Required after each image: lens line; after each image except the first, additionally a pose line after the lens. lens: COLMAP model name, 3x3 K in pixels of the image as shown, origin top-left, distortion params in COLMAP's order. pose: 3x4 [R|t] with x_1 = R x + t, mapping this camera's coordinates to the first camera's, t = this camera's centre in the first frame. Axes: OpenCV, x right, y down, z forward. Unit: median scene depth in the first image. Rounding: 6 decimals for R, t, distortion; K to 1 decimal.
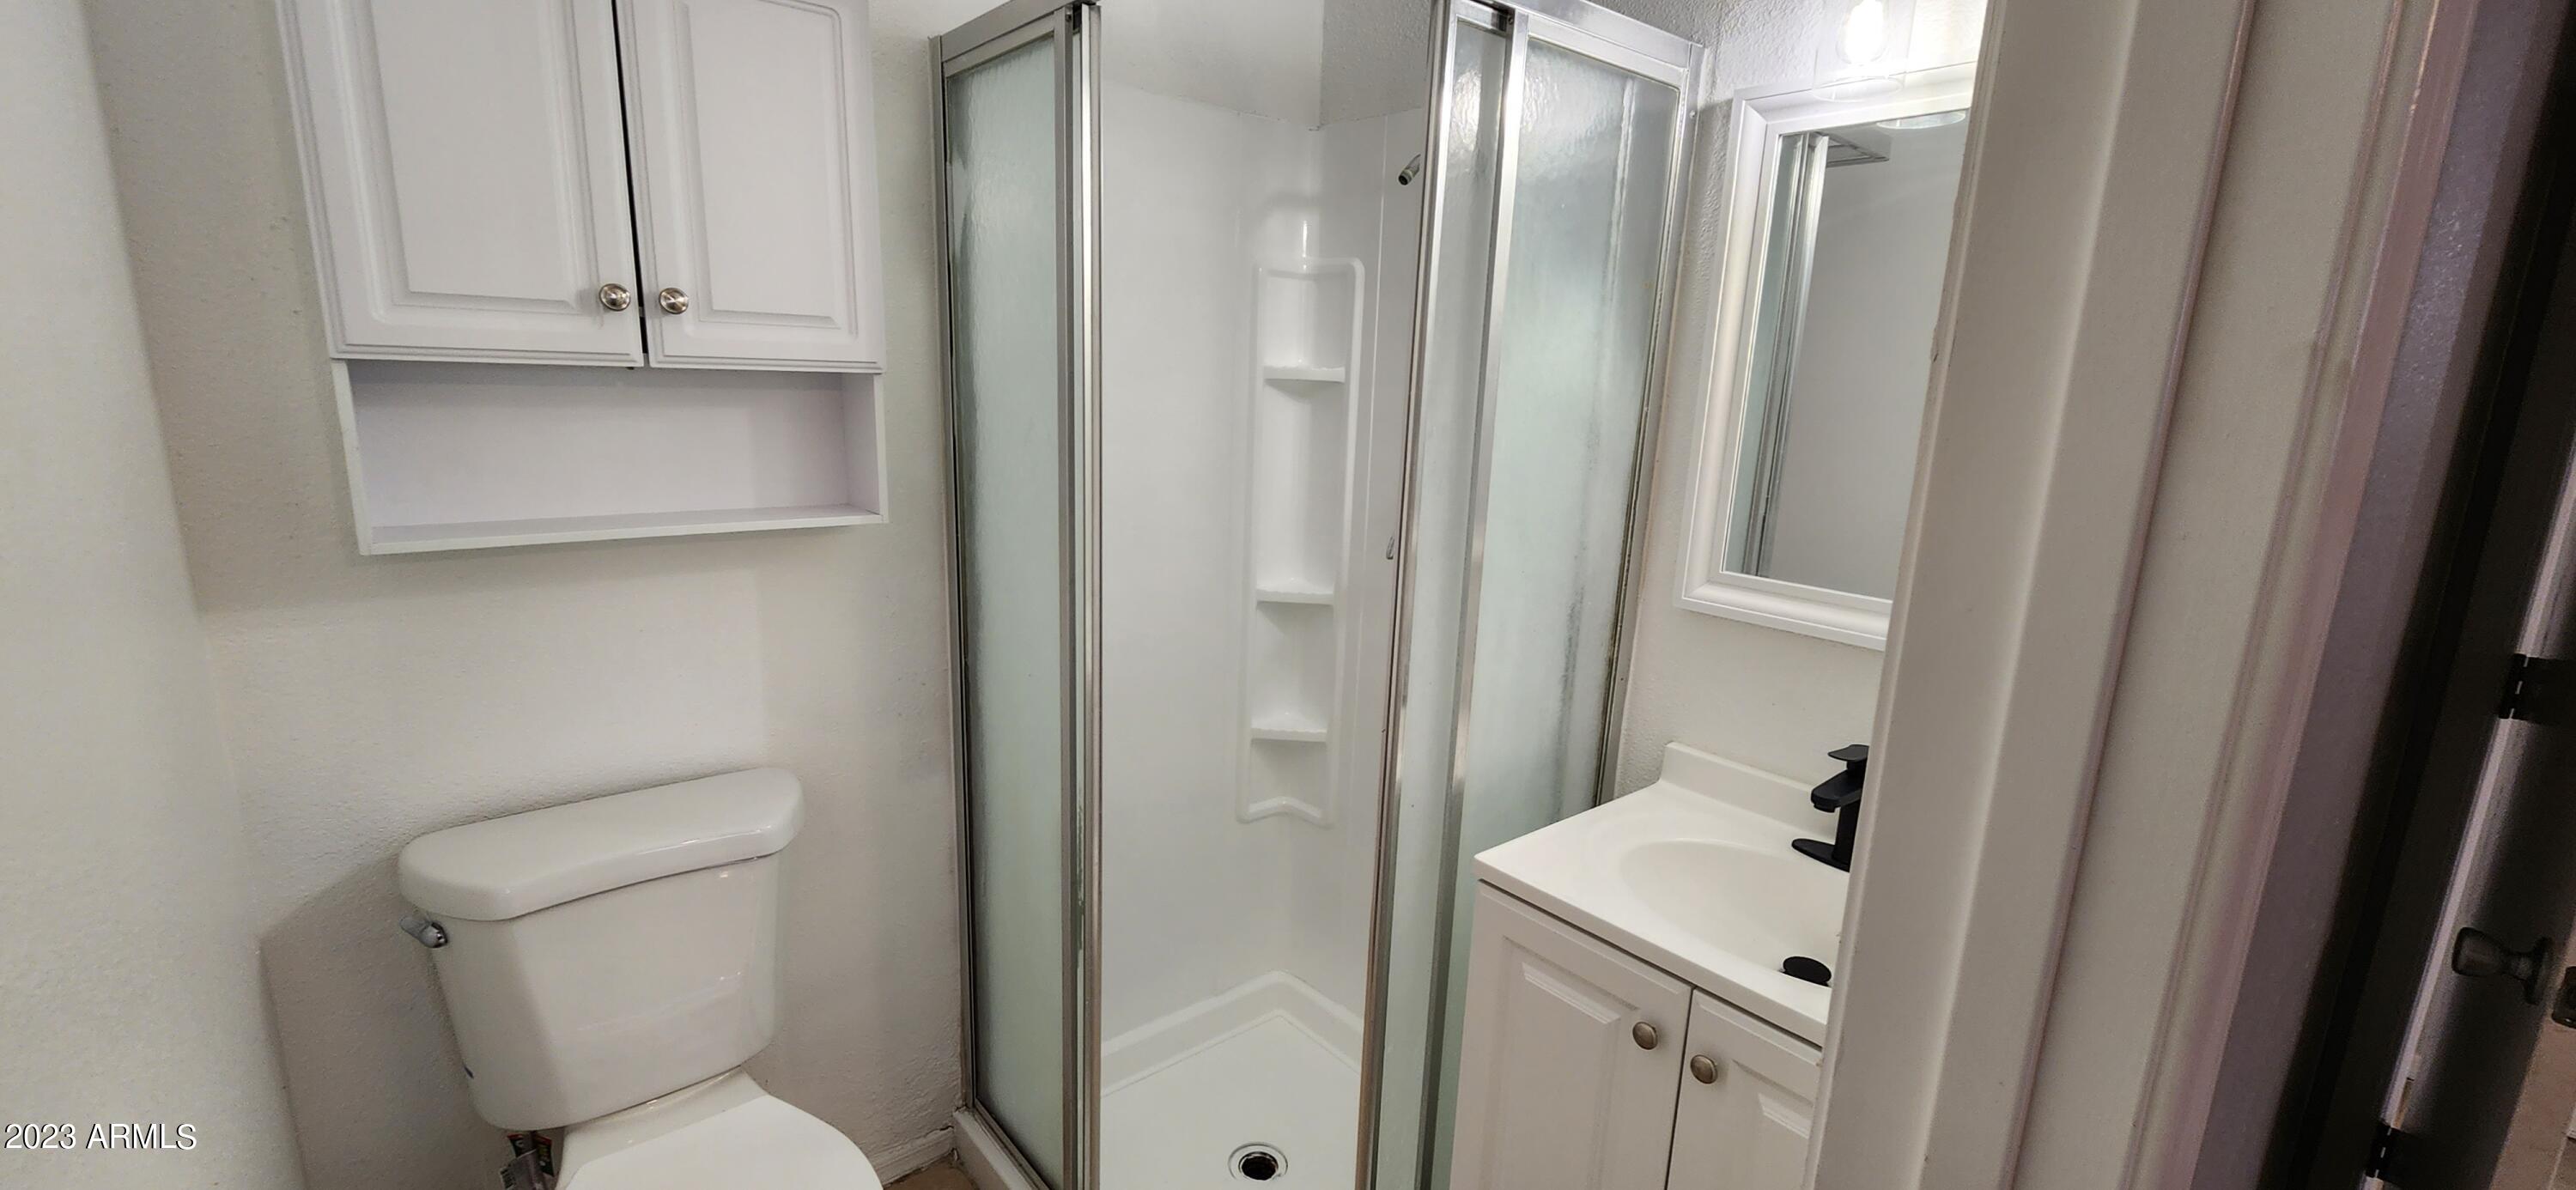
lens RADIAL K [[1047.8, 0, 1272.0], [0, 1047.8, 598.9], [0, 0, 1]] dist [0.000875, -0.002900]
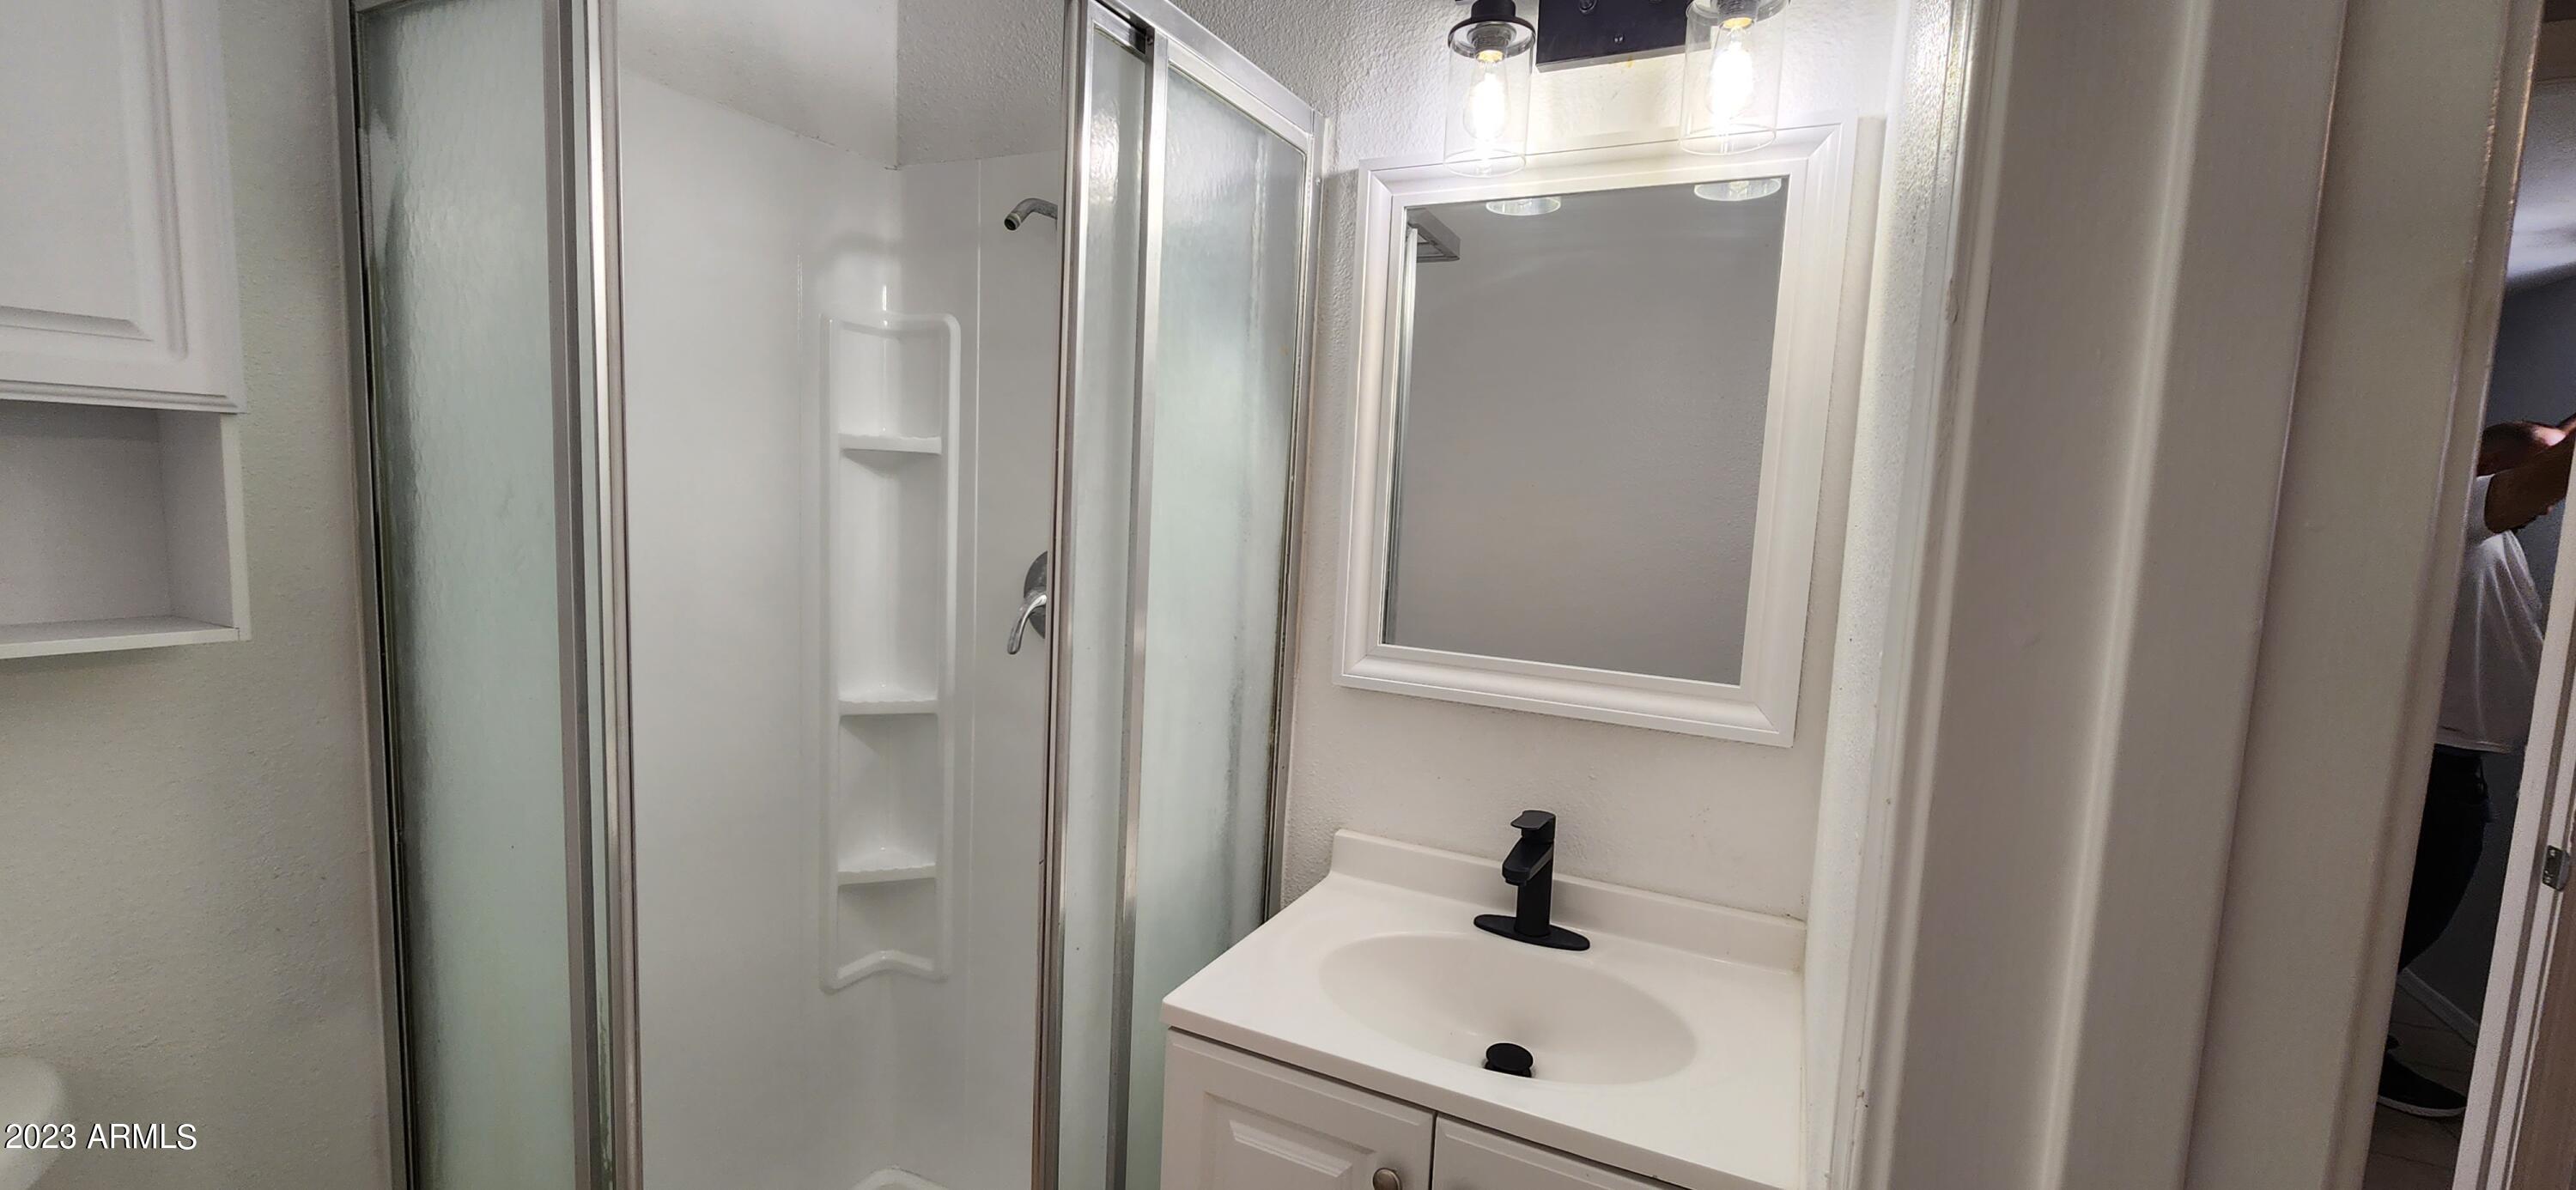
lens RADIAL K [[1047.8, 0, 1272.0], [0, 1047.8, 598.9], [0, 0, 1]] dist [0.000875, -0.002900]
pose [[0.915633, -0.036498, 0.400355, -0.042480], [0.073148, 0.994372, -0.076643, -0.001325], [-0.395305, 0.099462, 0.913149, 0.149011]]
